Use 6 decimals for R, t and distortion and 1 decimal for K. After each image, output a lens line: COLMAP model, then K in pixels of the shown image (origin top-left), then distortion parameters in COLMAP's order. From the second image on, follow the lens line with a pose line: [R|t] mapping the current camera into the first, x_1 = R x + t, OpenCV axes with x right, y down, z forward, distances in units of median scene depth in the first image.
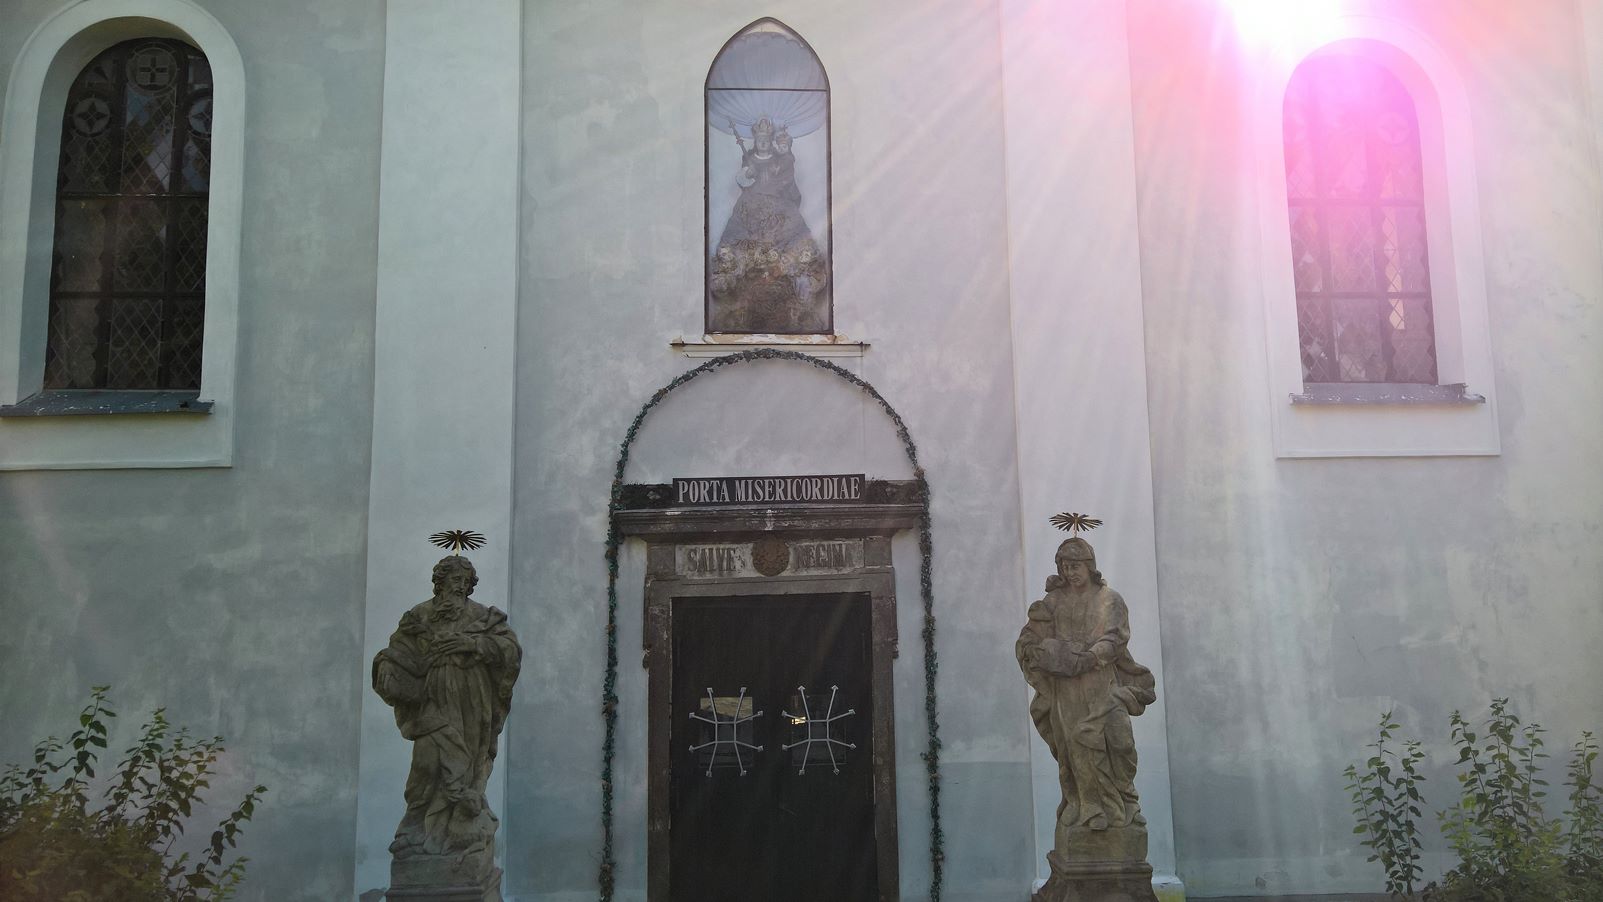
lens RADIAL K [[1272.2, 0, 801.5], [0, 1272.2, 451.0], [0, 0, 1]] dist [-0.010711, -0.006412]
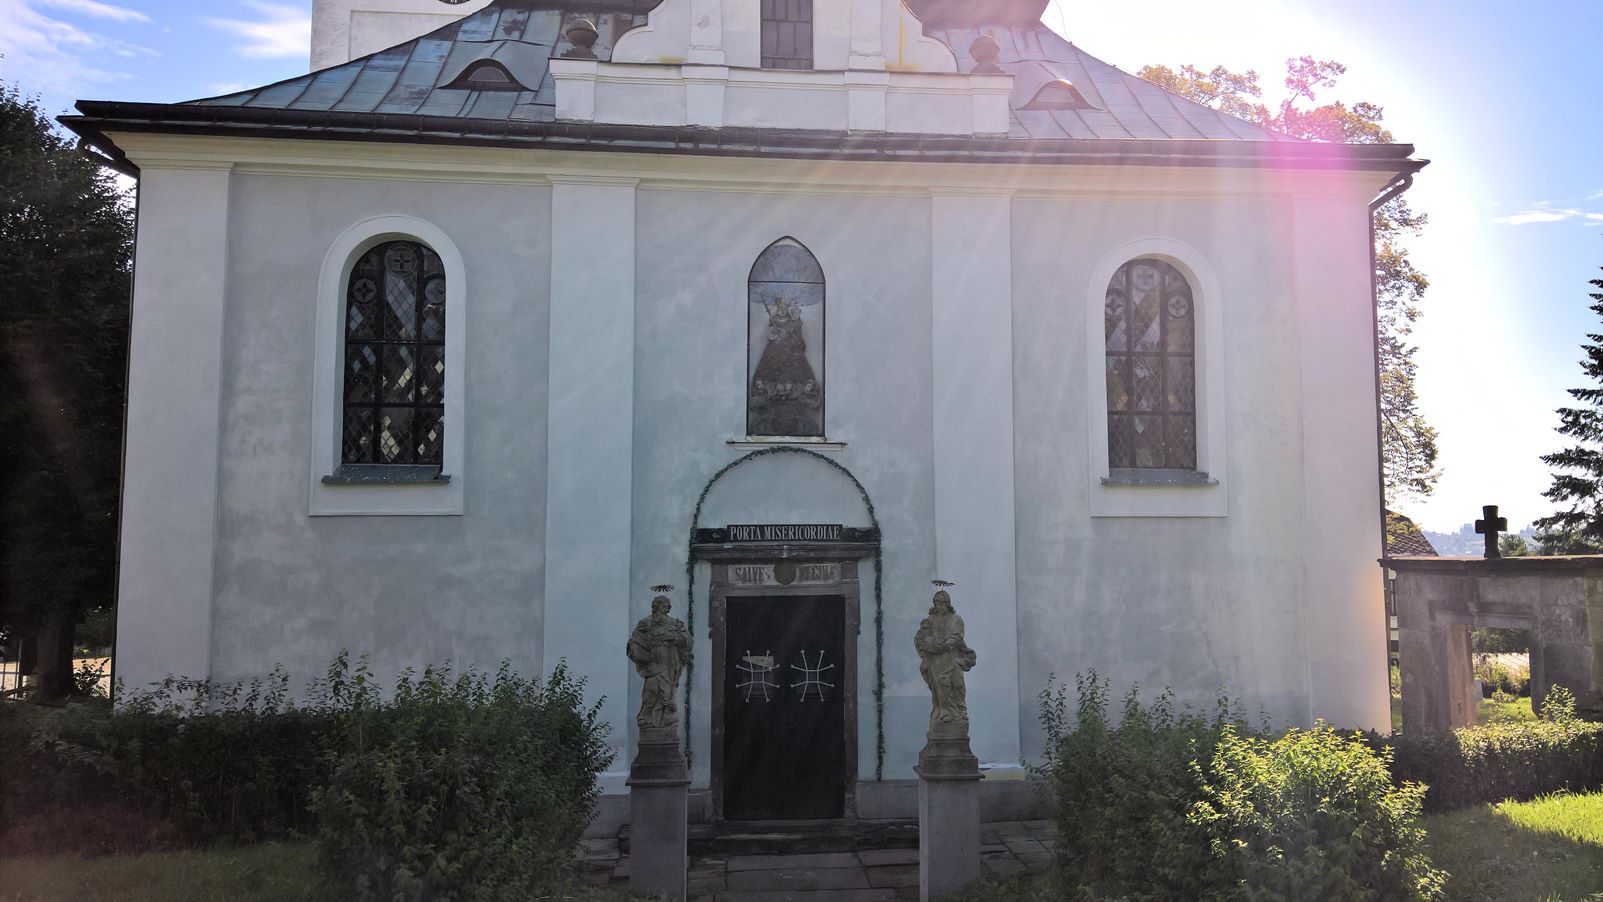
lens RADIAL K [[1272.2, 0, 801.5], [0, 1272.2, 451.0], [0, 0, 1]] dist [-0.010711, -0.006412]
pose [[0.999466, 0.017652, 0.027498, -0.051506], [-0.018742, 0.999028, 0.039903, -0.143130], [-0.026767, -0.040397, 0.998825, -0.658889]]
